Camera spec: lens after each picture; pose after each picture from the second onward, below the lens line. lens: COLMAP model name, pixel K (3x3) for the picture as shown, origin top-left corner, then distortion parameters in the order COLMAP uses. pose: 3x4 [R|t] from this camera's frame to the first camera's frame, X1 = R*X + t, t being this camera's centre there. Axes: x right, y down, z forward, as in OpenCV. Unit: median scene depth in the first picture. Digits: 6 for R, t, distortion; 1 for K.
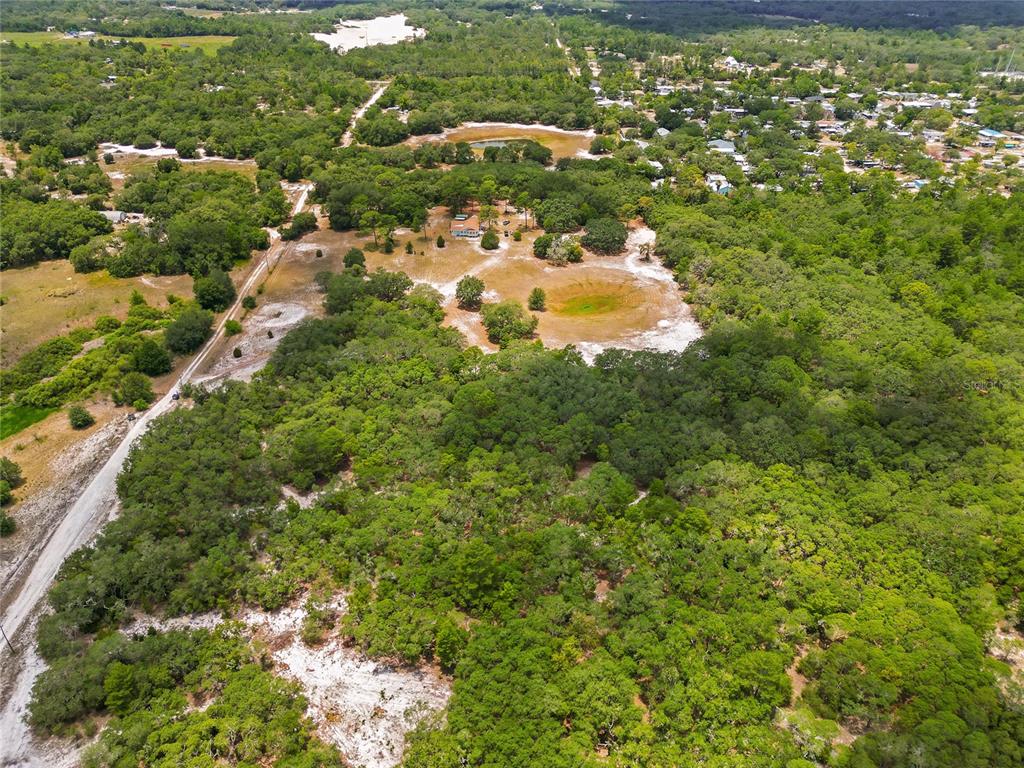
lens RADIAL K [[716.2, 0, 511.7], [0, 716.2, 376.3], [0, 0, 1]] dist [0.065878, -0.056702]
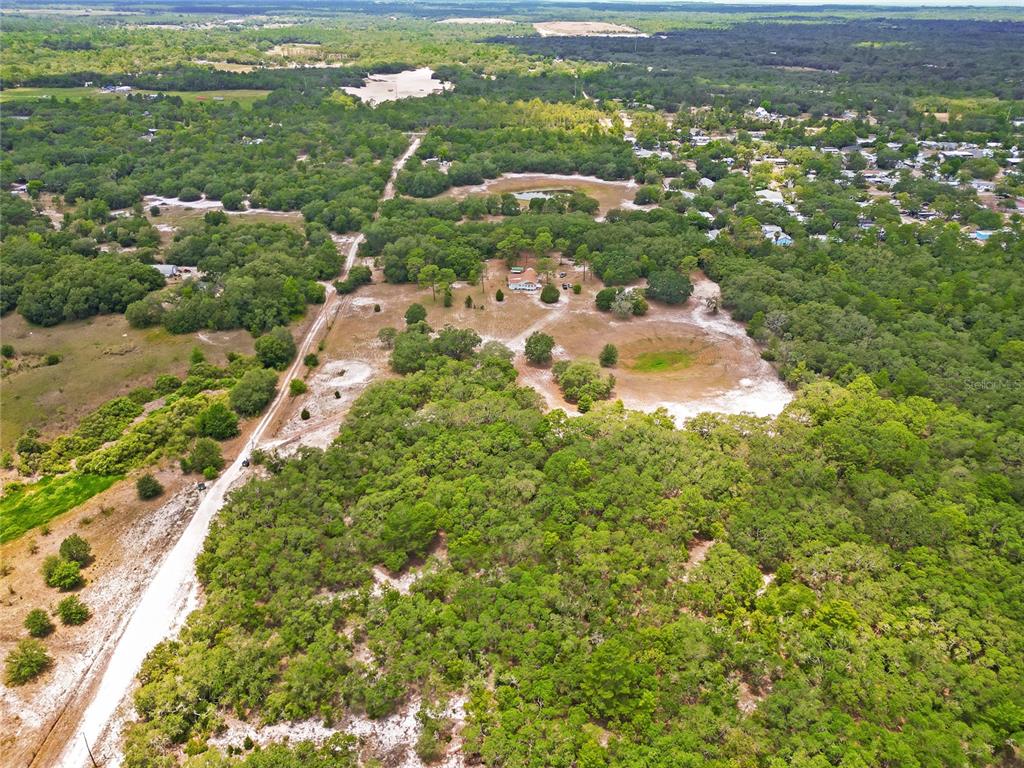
lens RADIAL K [[716.2, 0, 511.7], [0, 716.2, 376.3], [0, 0, 1]] dist [0.065878, -0.056702]
pose [[0.999926, 0.000820, -0.012175, -0.089696], [-0.001540, 0.998241, -0.059268, -0.025688], [0.012105, 0.059282, 0.998168, 0.047427]]
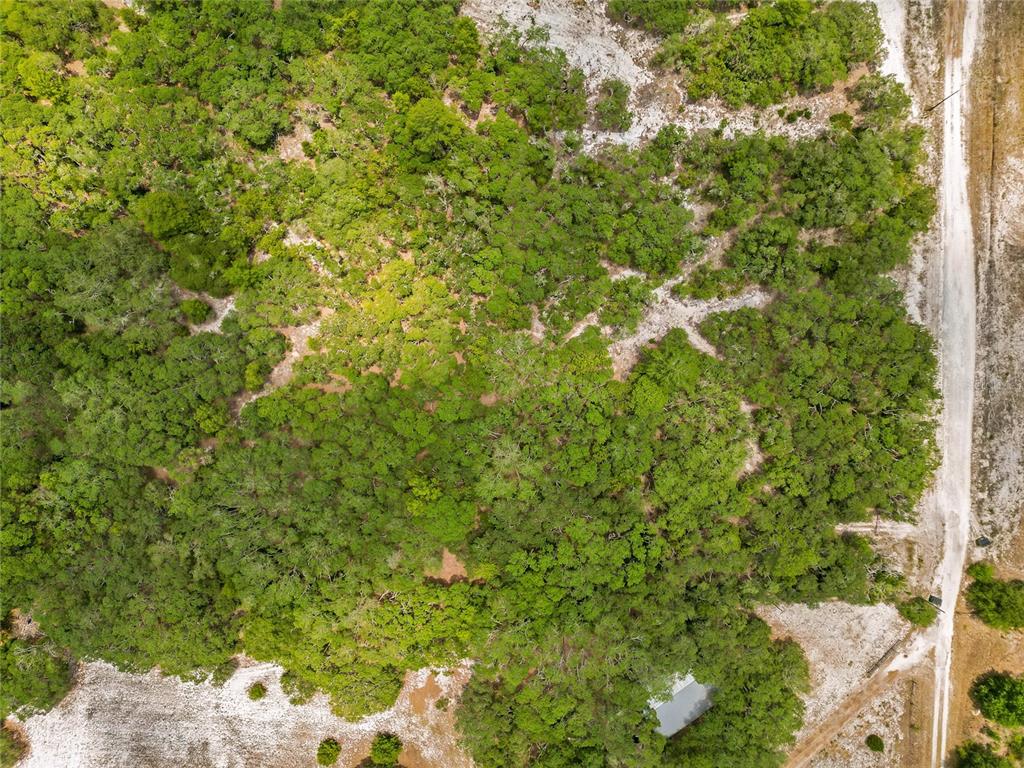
lens RADIAL K [[726.1, 0, 512.0], [0, 726.1, 384.0], [0, 0, 1]] dist [0.064127, -0.052222]
pose [[-0.999171, -0.040673, -0.001977, -0.085266], [0.019755, -0.526619, 0.849872, -0.348994], [-0.035608, 0.849128, 0.526986, 0.452969]]
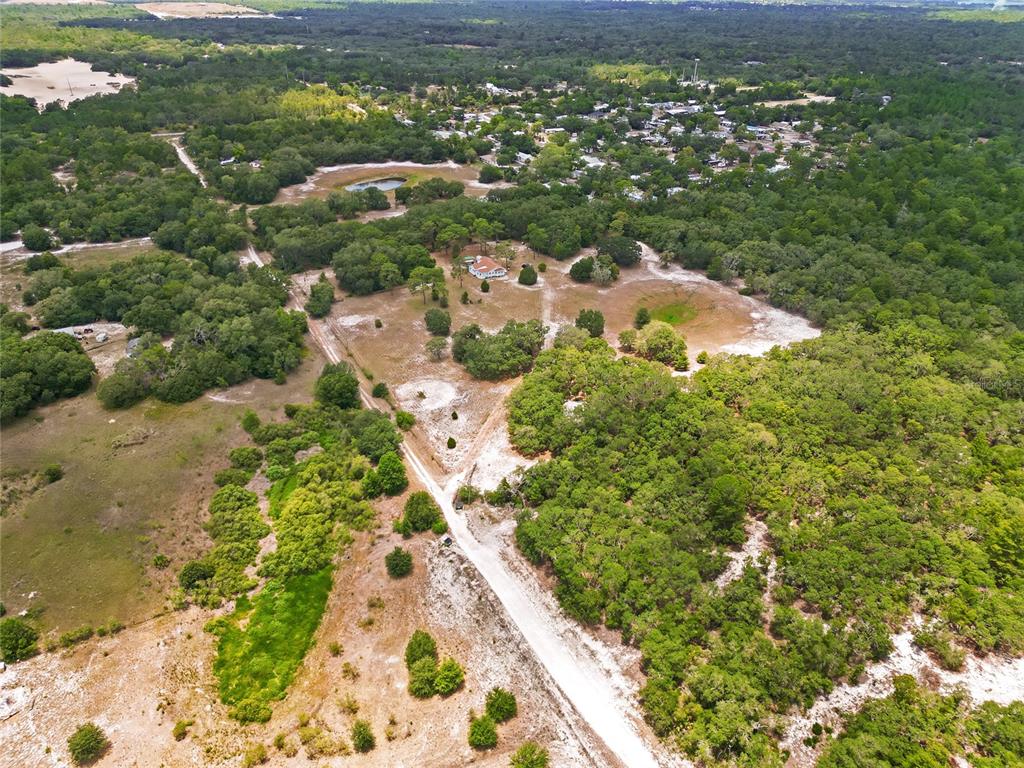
lens RADIAL K [[716.2, 0, 511.7], [0, 716.2, 376.3], [0, 0, 1]] dist [0.065878, -0.056702]
pose [[0.880666, -0.233543, 0.412172, -0.614876], [0.247981, 0.968579, 0.018966, -0.102272], [-0.403650, 0.085508, 0.910909, 0.164349]]
